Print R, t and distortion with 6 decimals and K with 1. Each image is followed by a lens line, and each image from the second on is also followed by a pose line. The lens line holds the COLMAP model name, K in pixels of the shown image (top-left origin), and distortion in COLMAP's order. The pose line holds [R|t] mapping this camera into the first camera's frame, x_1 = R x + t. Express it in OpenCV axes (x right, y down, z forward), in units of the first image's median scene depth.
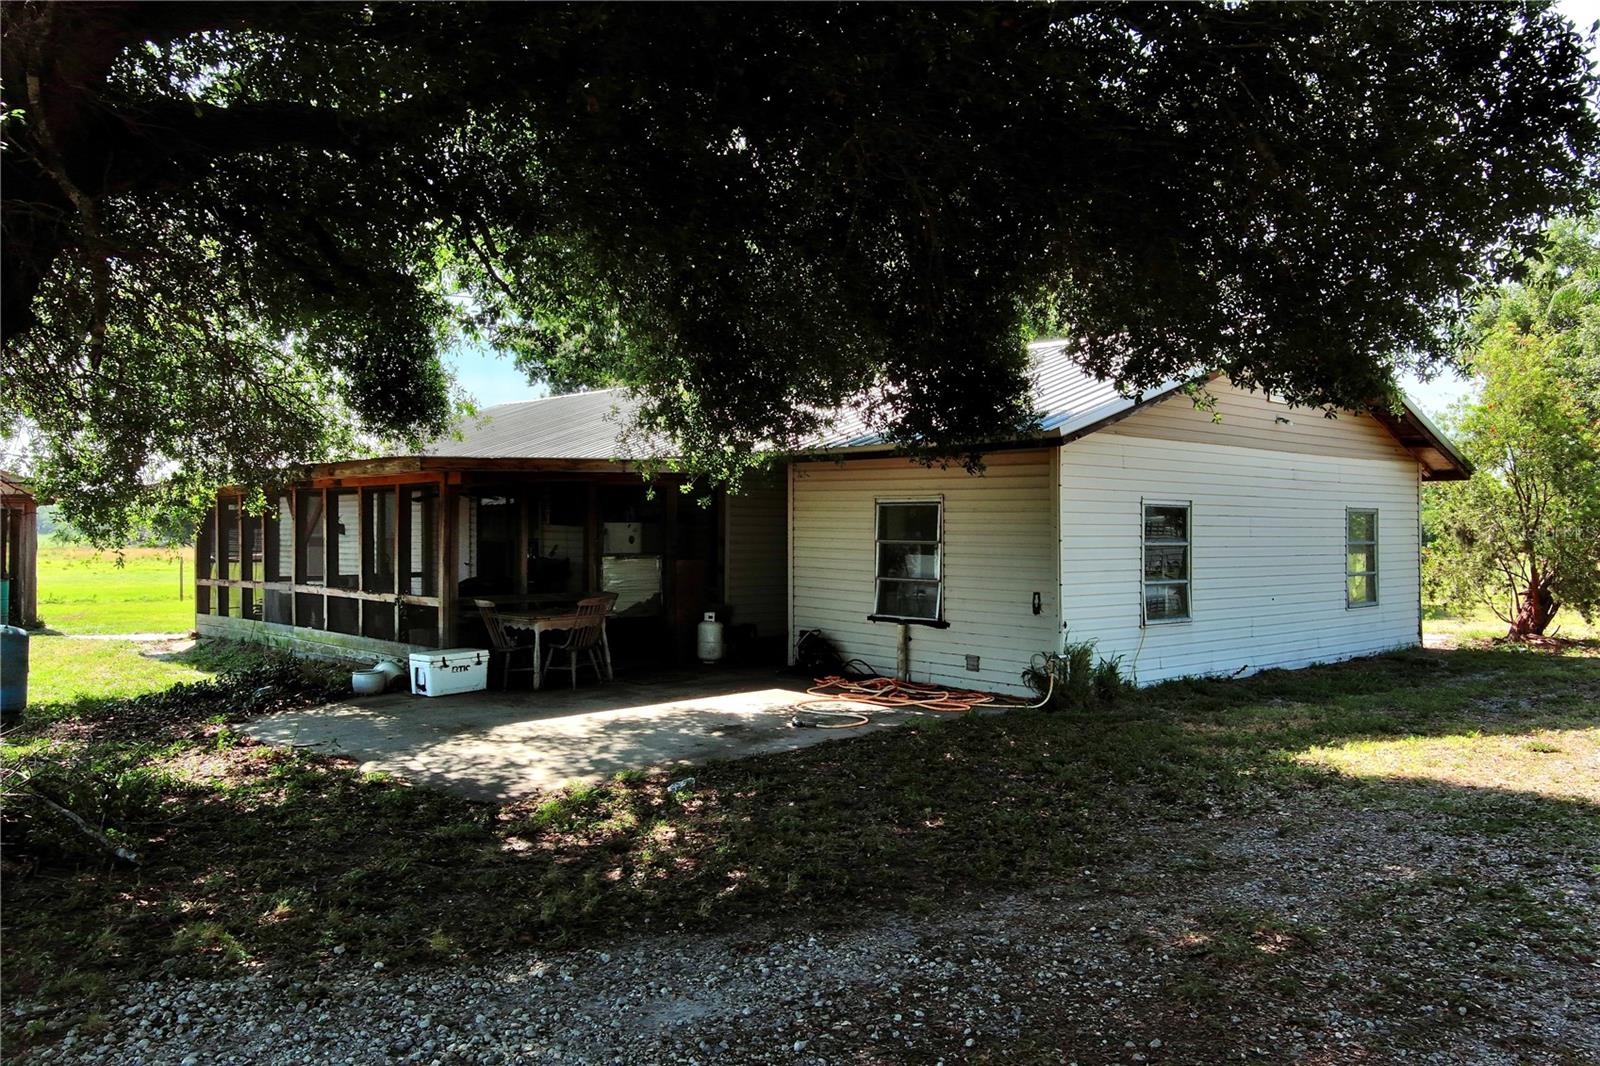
lens RADIAL K [[1235.8, 0, 800.0], [0, 1235.8, 533.0], [0, 0, 1]] dist [0.024620, -0.029978]
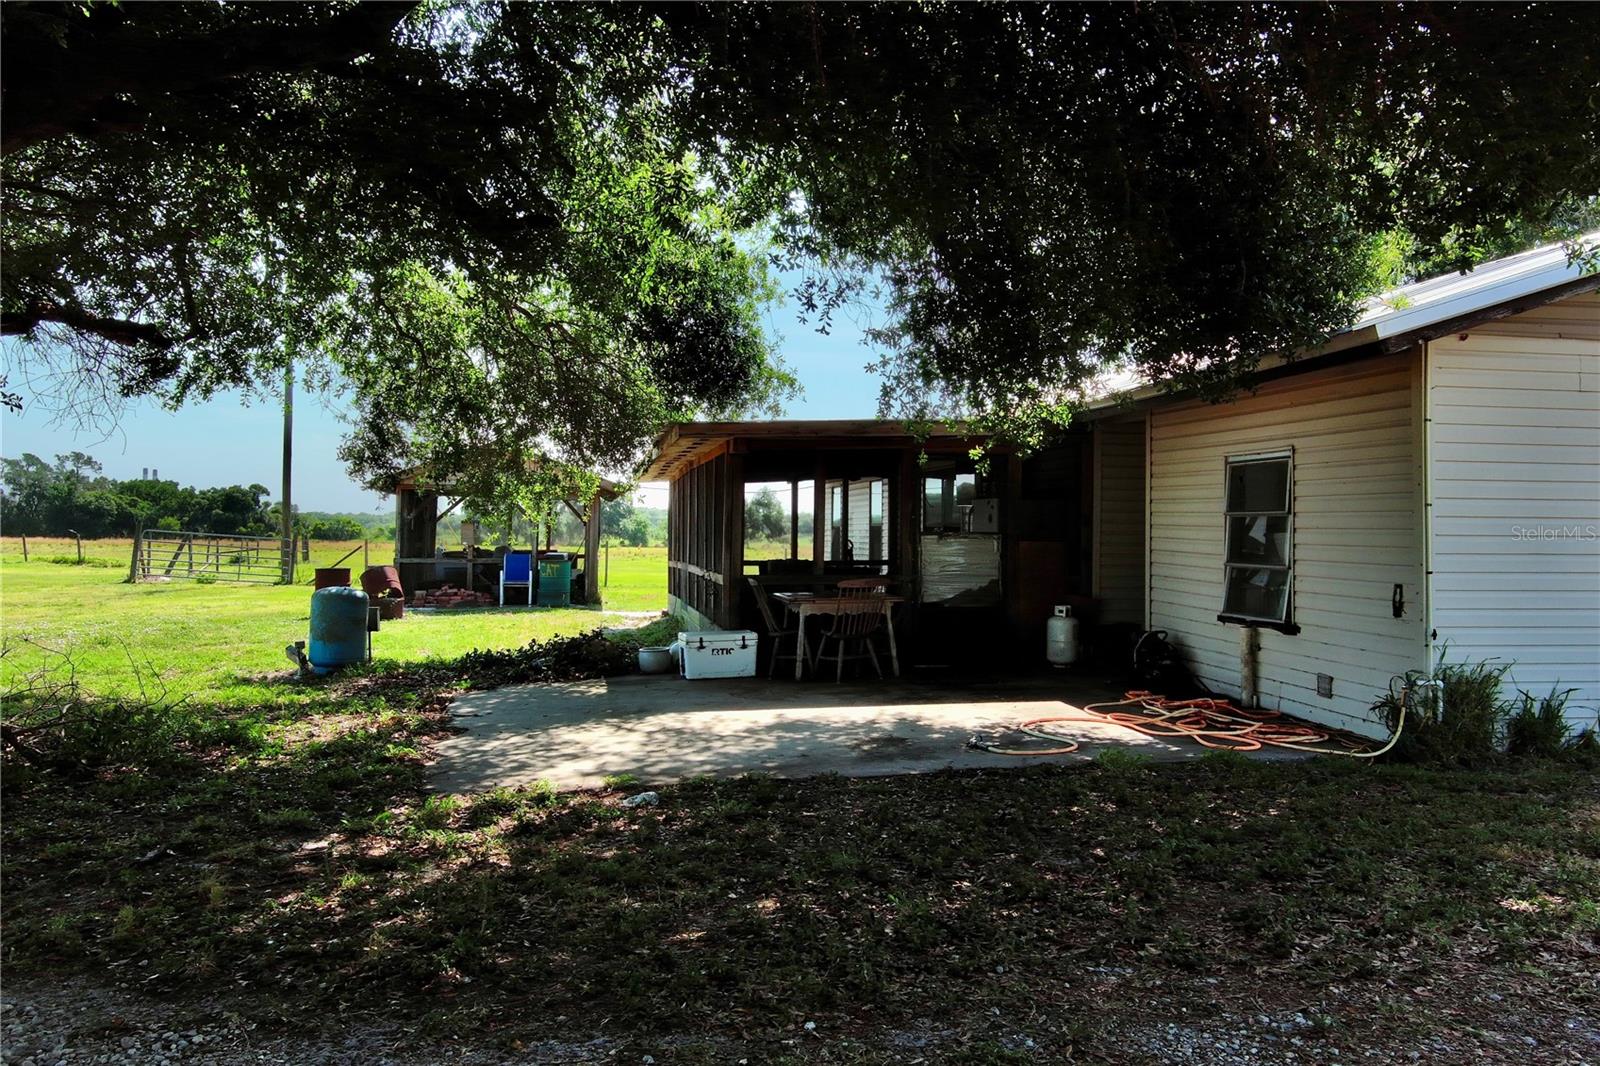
lens RADIAL K [[1235.8, 0, 800.0], [0, 1235.8, 533.0], [0, 0, 1]] dist [0.024620, -0.029978]
pose [[0.844670, 0.004952, -0.535264, 0.257676], [-0.008051, 0.999962, -0.003452, 0.023694], [0.535227, 0.007225, 0.844678, 0.248239]]
